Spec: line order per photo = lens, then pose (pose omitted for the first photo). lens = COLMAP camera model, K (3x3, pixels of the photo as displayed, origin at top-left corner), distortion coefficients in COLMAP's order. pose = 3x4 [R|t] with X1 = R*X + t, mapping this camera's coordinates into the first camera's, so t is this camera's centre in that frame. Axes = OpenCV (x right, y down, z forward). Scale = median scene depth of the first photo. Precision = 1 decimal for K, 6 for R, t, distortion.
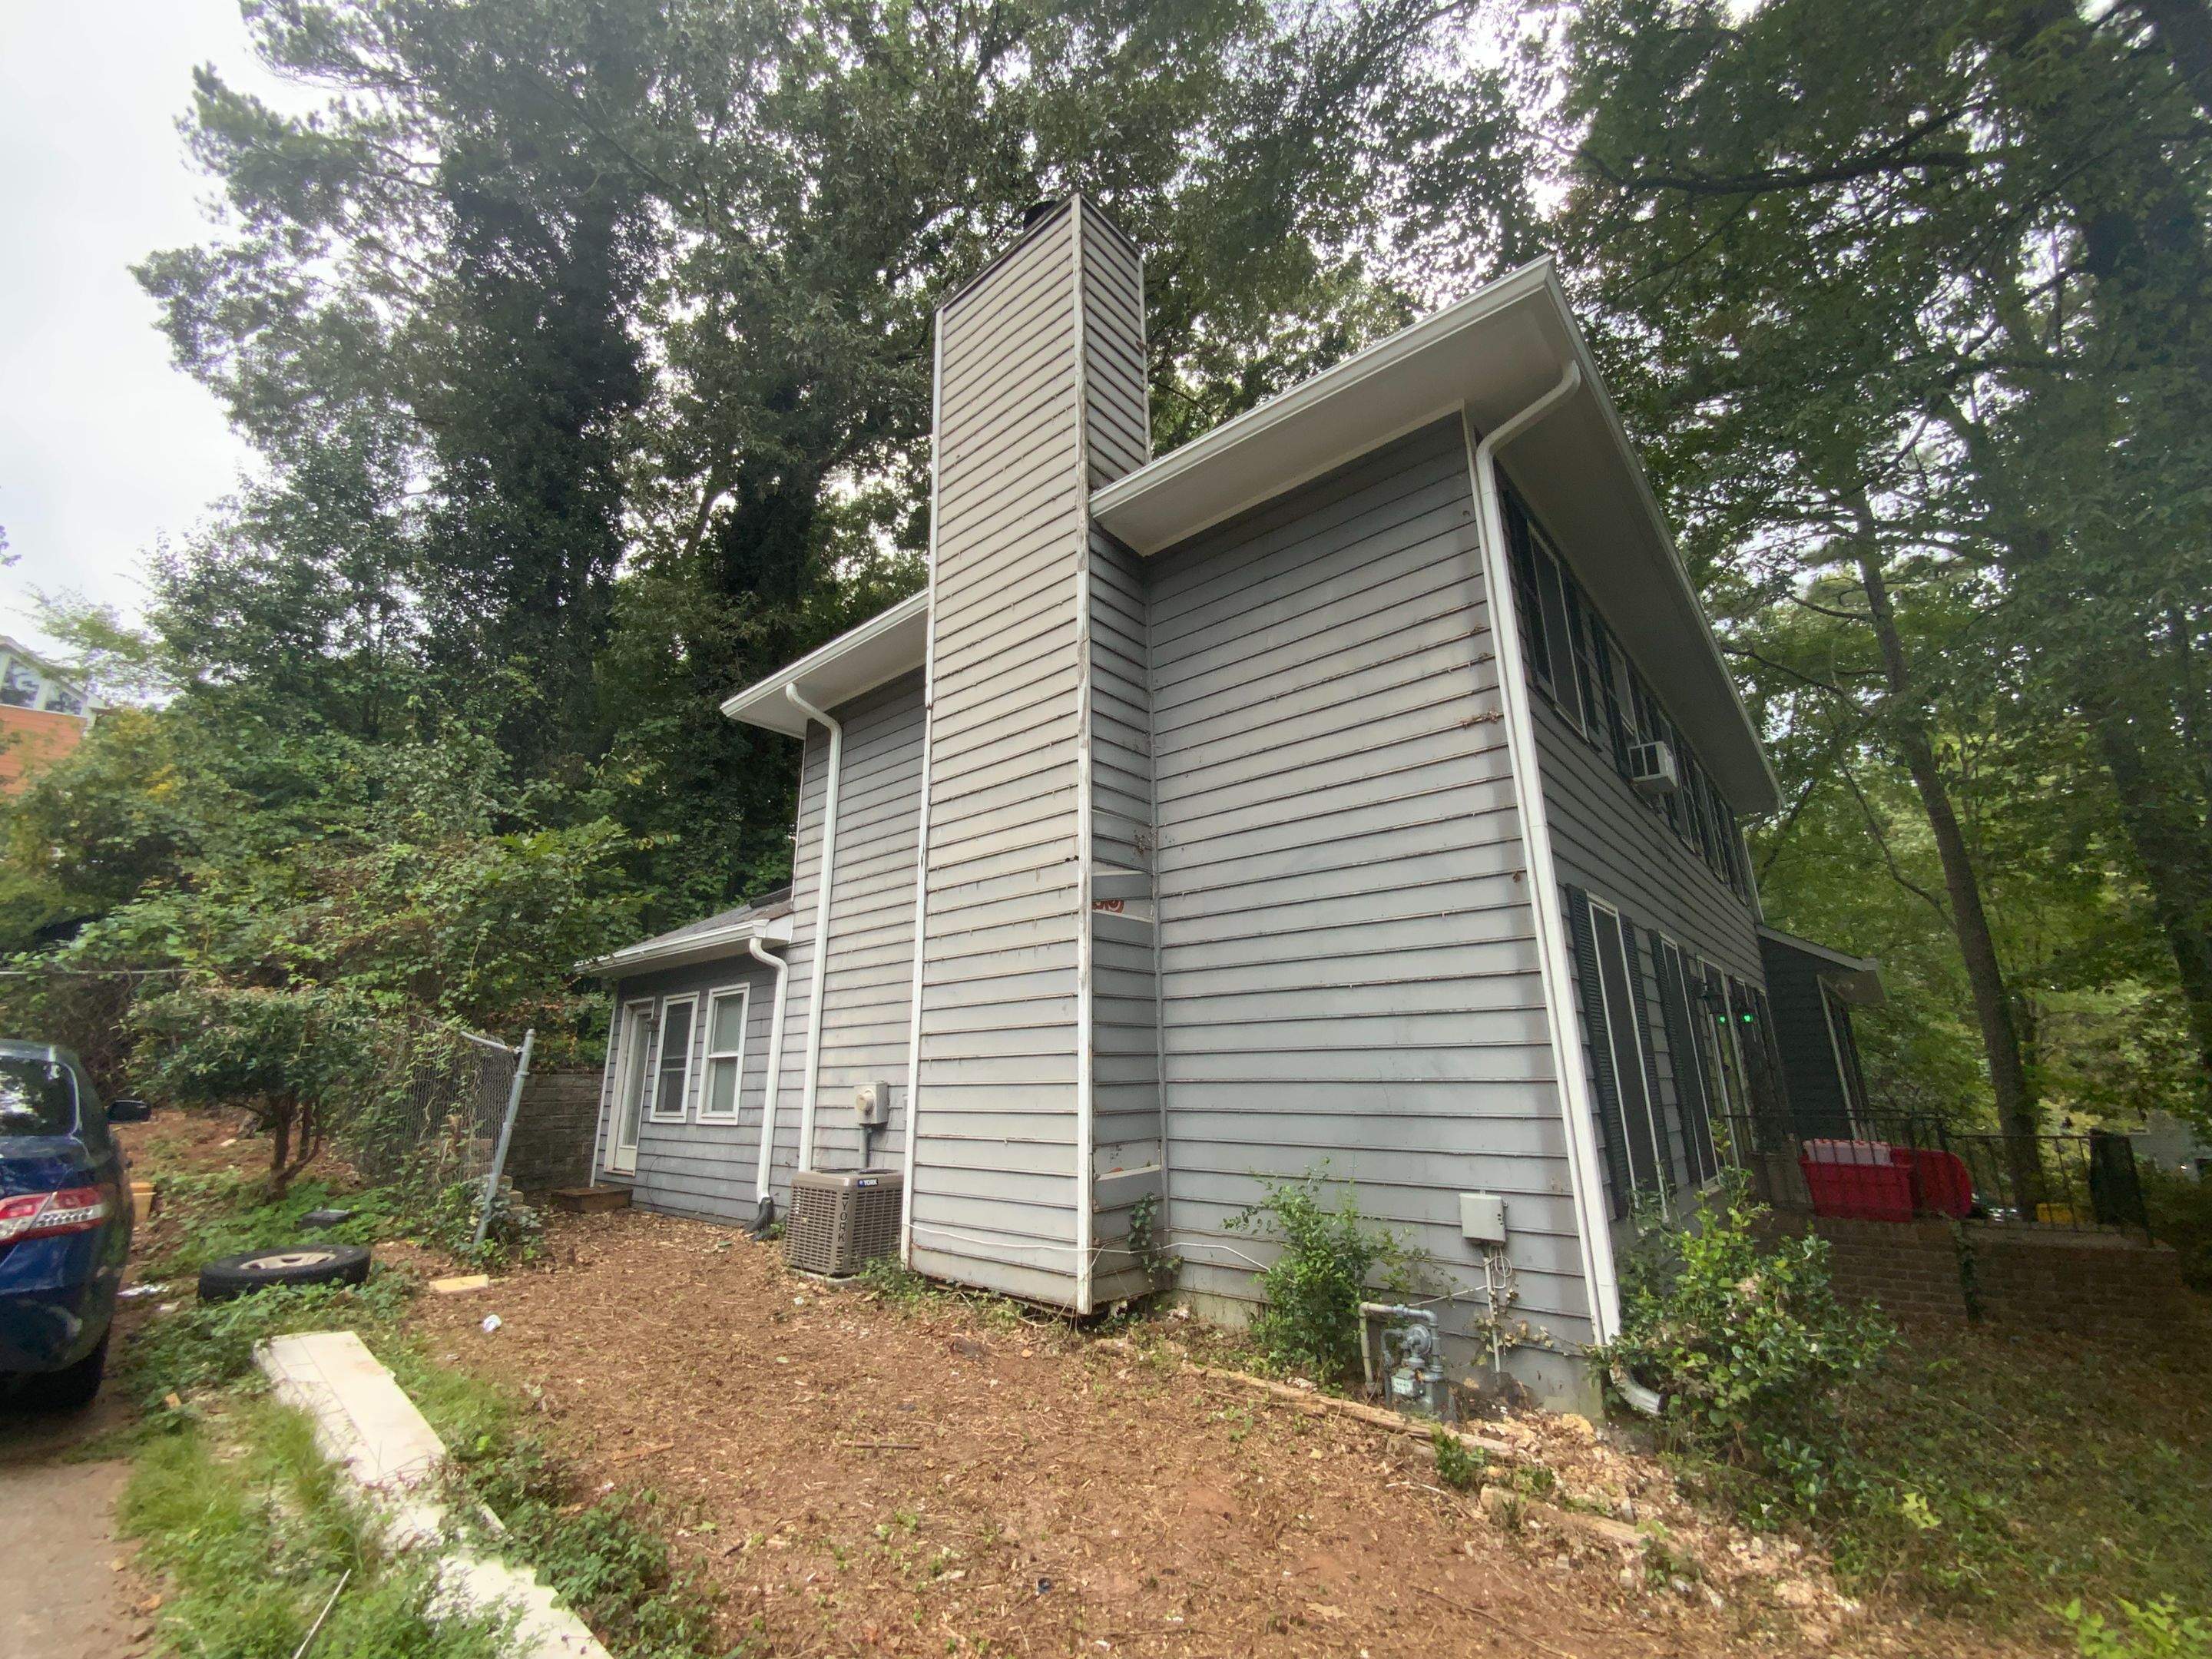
lens RADIAL K [[897.8, 0, 1101.2], [0, 897.8, 811.8], [0, 0, 1]] dist [0.007841, -0.011912]
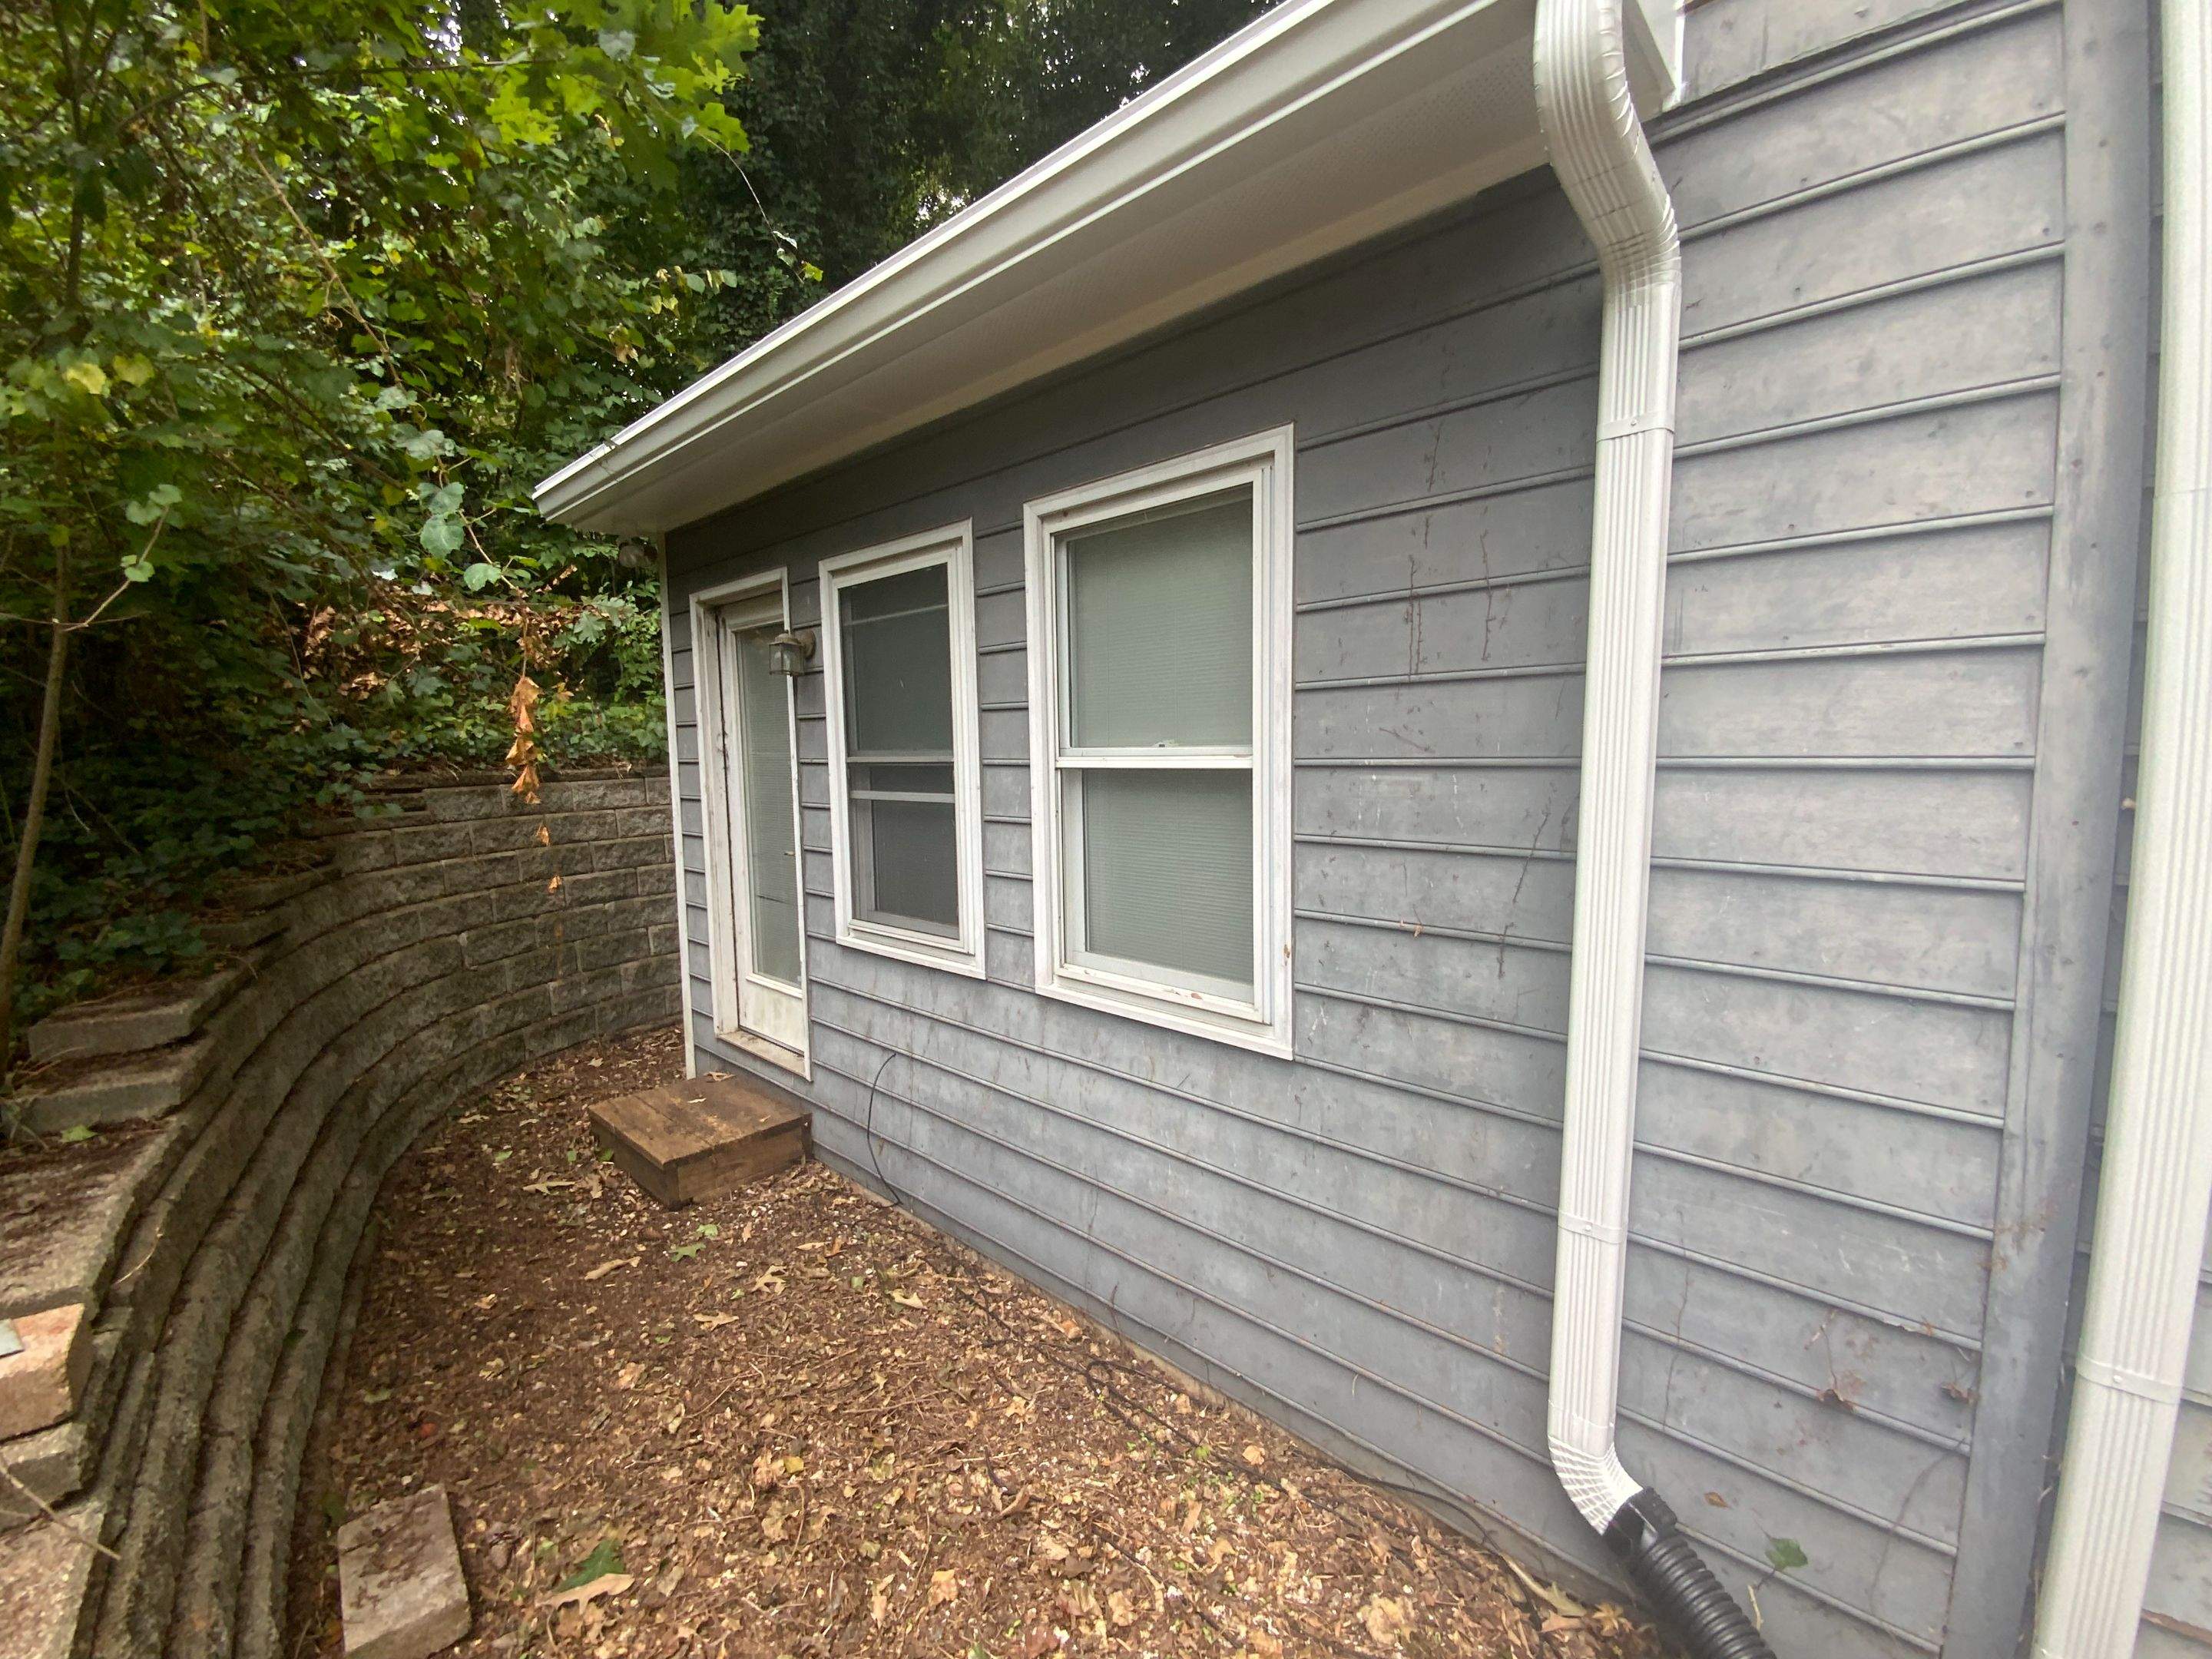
lens RADIAL K [[897.8, 0, 1128.9], [0, 897.8, 819.2], [0, 0, 1]] dist [0.007841, -0.011912]
pose [[0.999916, 0.004171, -0.012289, -0.383284], [0.000617, 0.930601, 0.366034, 0.178104], [0.012962, -0.366011, 0.930520, 0.696439]]
